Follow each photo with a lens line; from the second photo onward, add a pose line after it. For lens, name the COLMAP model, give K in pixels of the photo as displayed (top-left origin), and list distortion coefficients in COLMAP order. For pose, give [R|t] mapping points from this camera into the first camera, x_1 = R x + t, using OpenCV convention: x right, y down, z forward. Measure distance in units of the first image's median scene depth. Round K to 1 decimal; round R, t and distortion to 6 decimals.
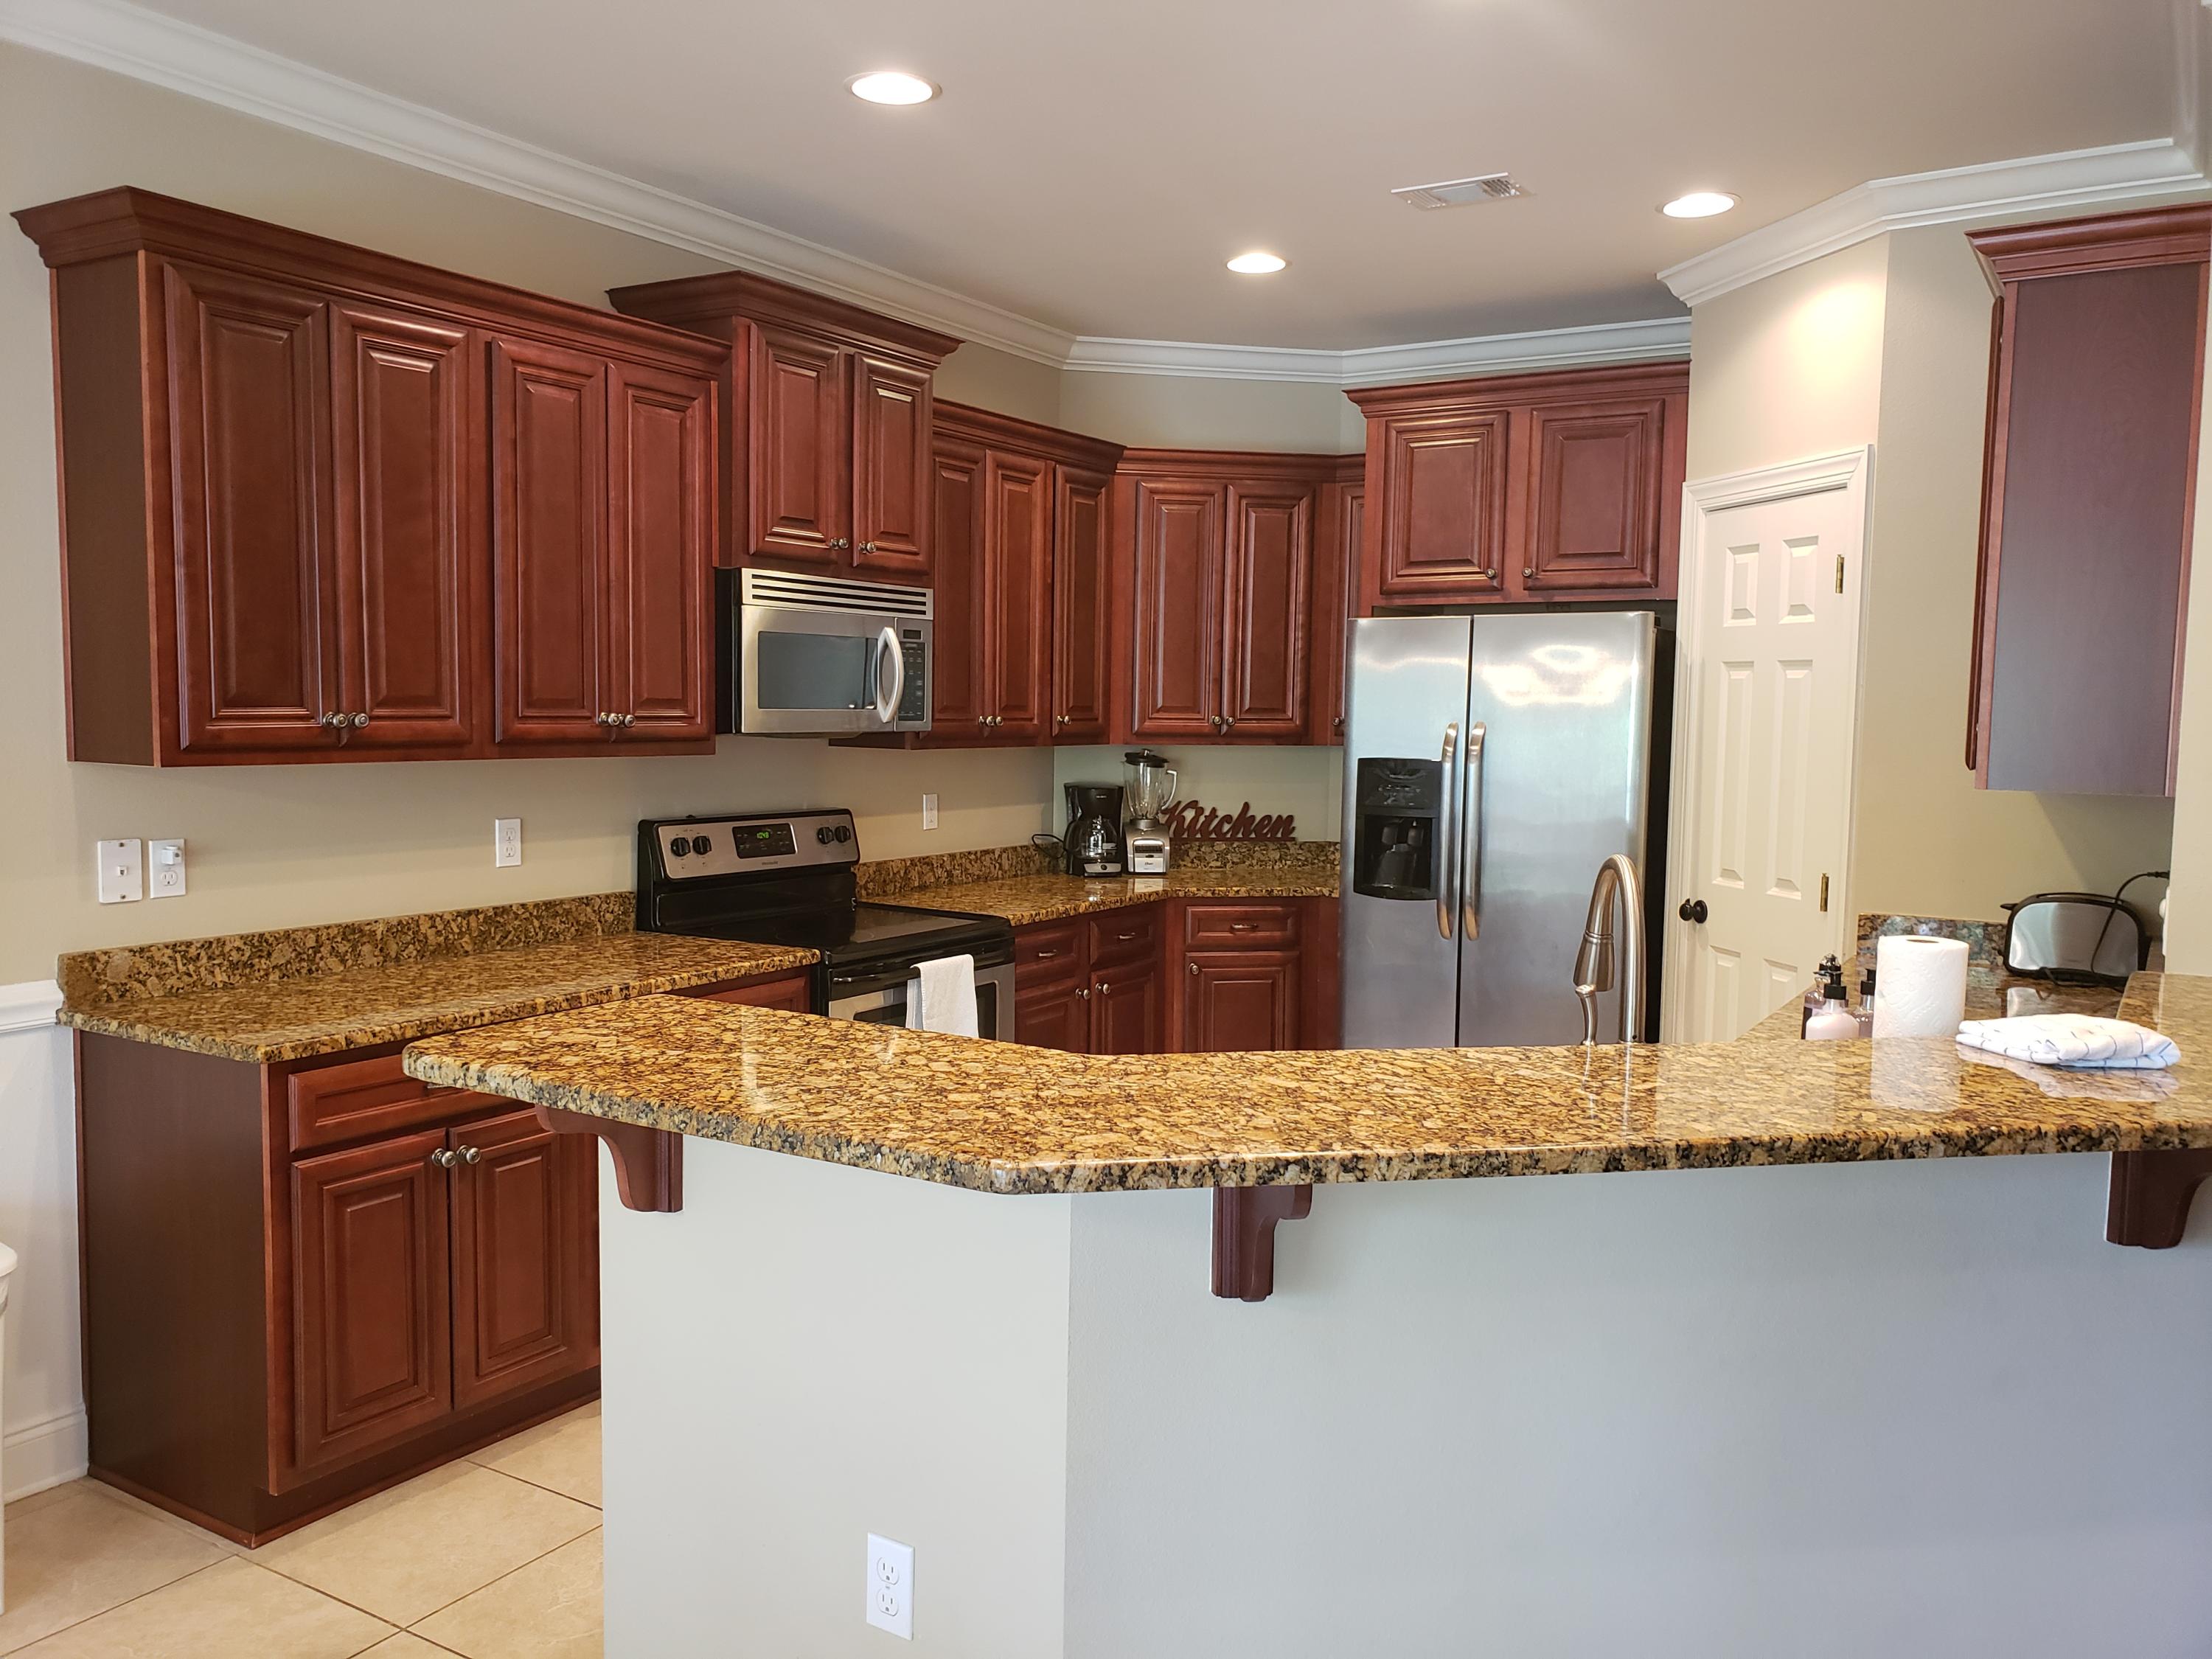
lens RADIAL K [[1694.4, 0, 1092.4], [0, 1694.4, 833.0], [0, 0, 1]] dist [0.044331, -0.020246]
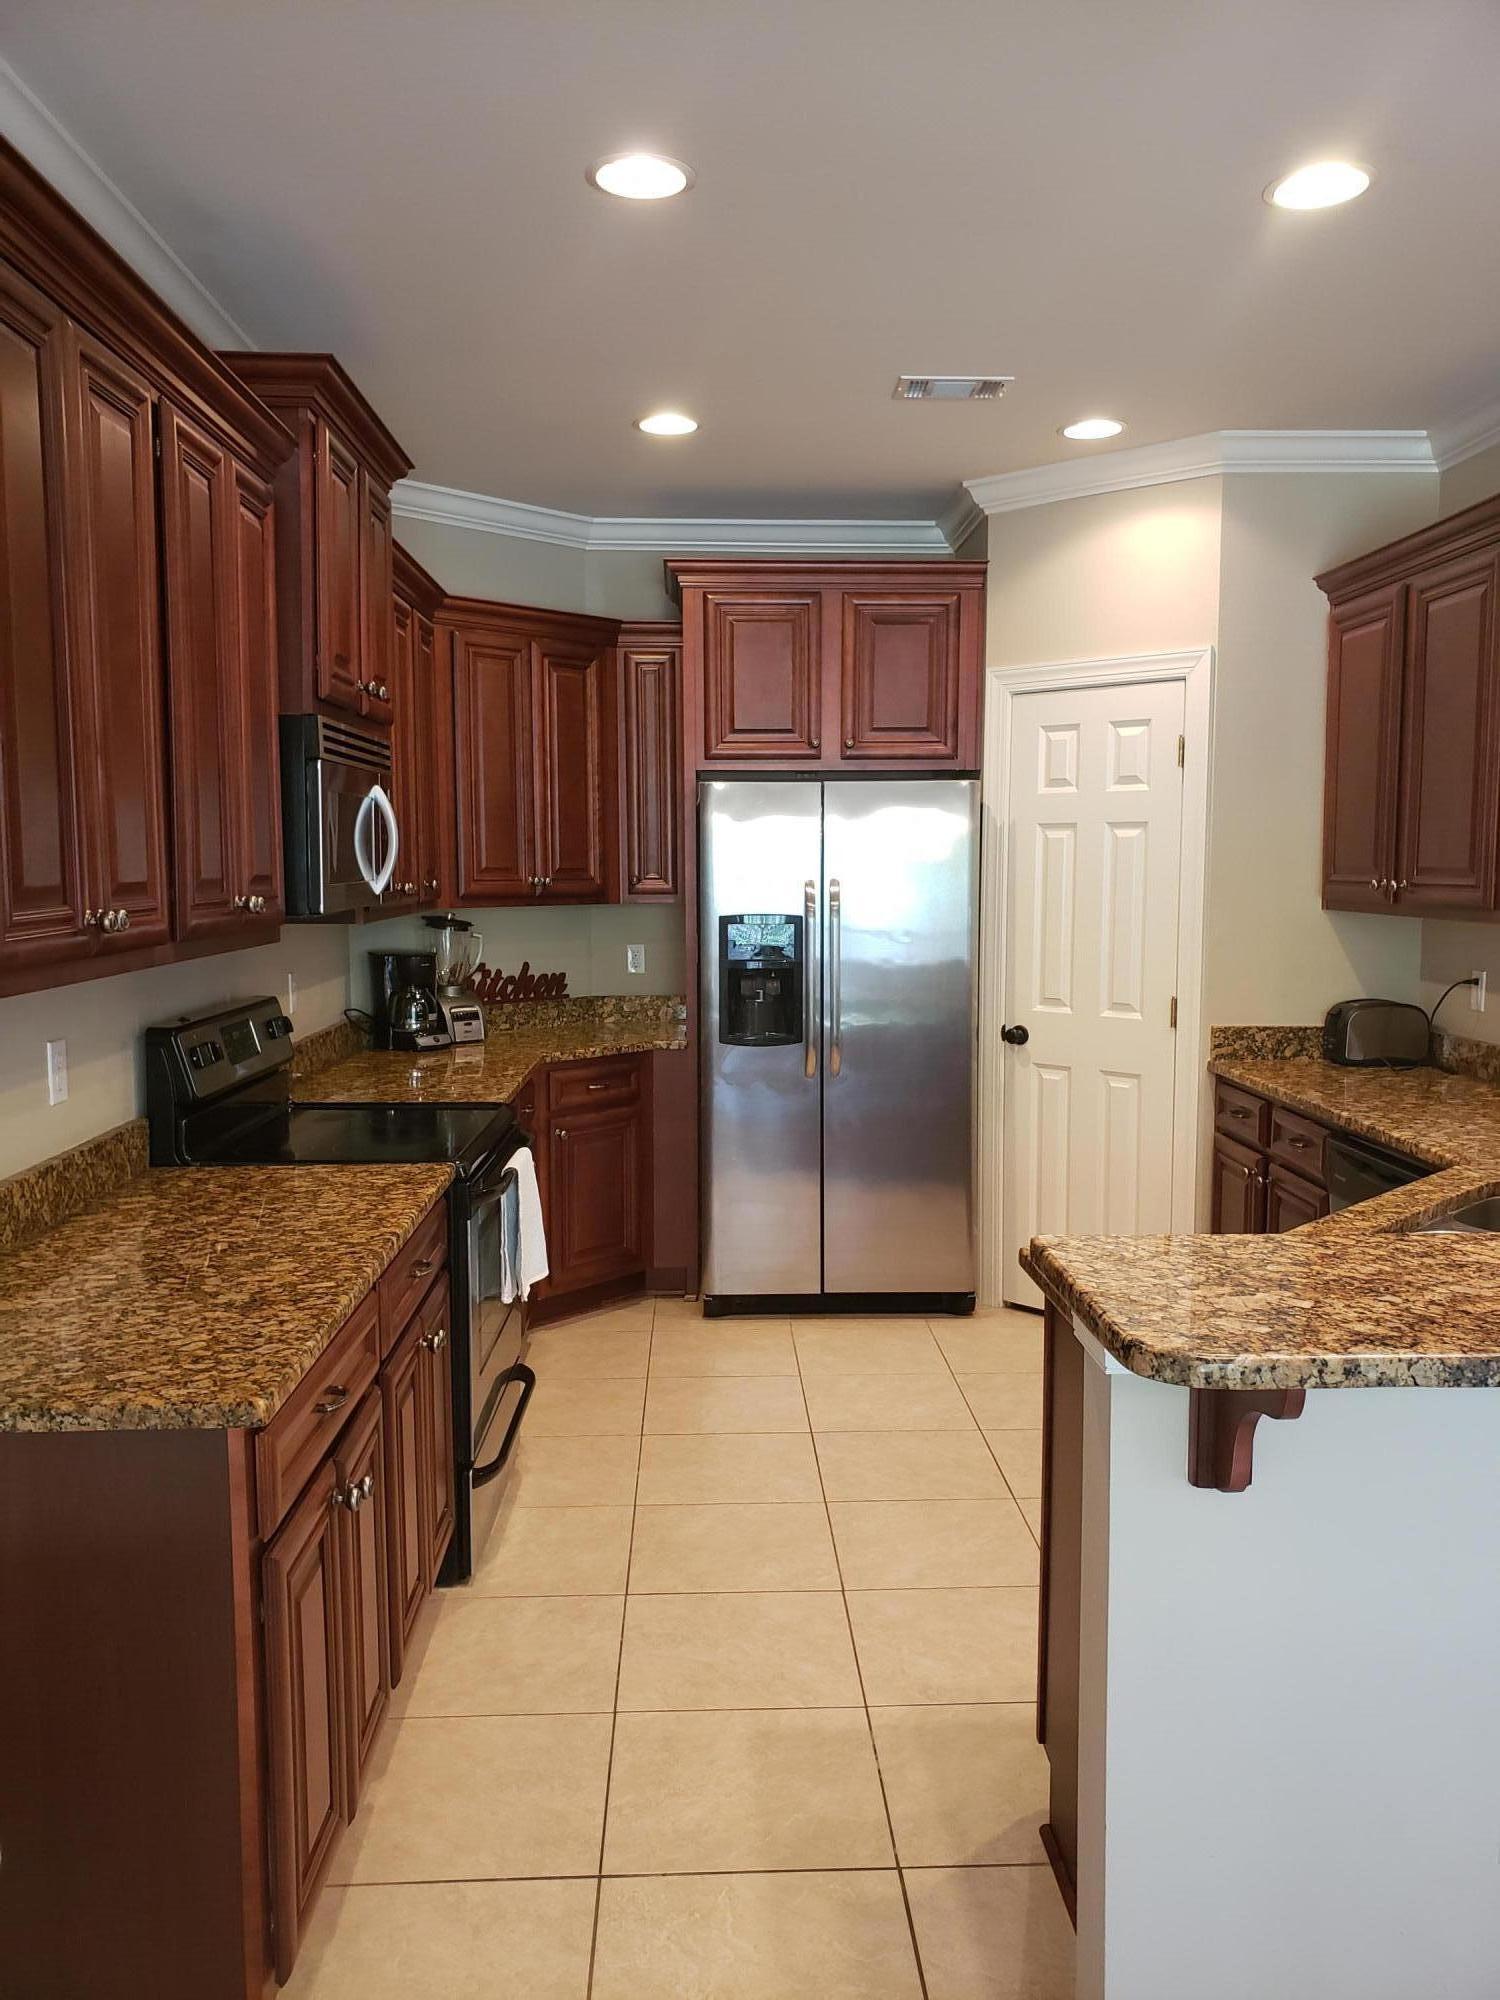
lens RADIAL K [[1532.0, 0, 747.3], [0, 1532.0, 1001.8], [0, 0, 1]] dist [0.044331, -0.020246]
pose [[0.832197, -0.068012, 0.550293, -0.353667], [0.056230, 0.997684, 0.038271, -0.026049], [-0.551622, -0.000906, 0.834094, 0.201514]]
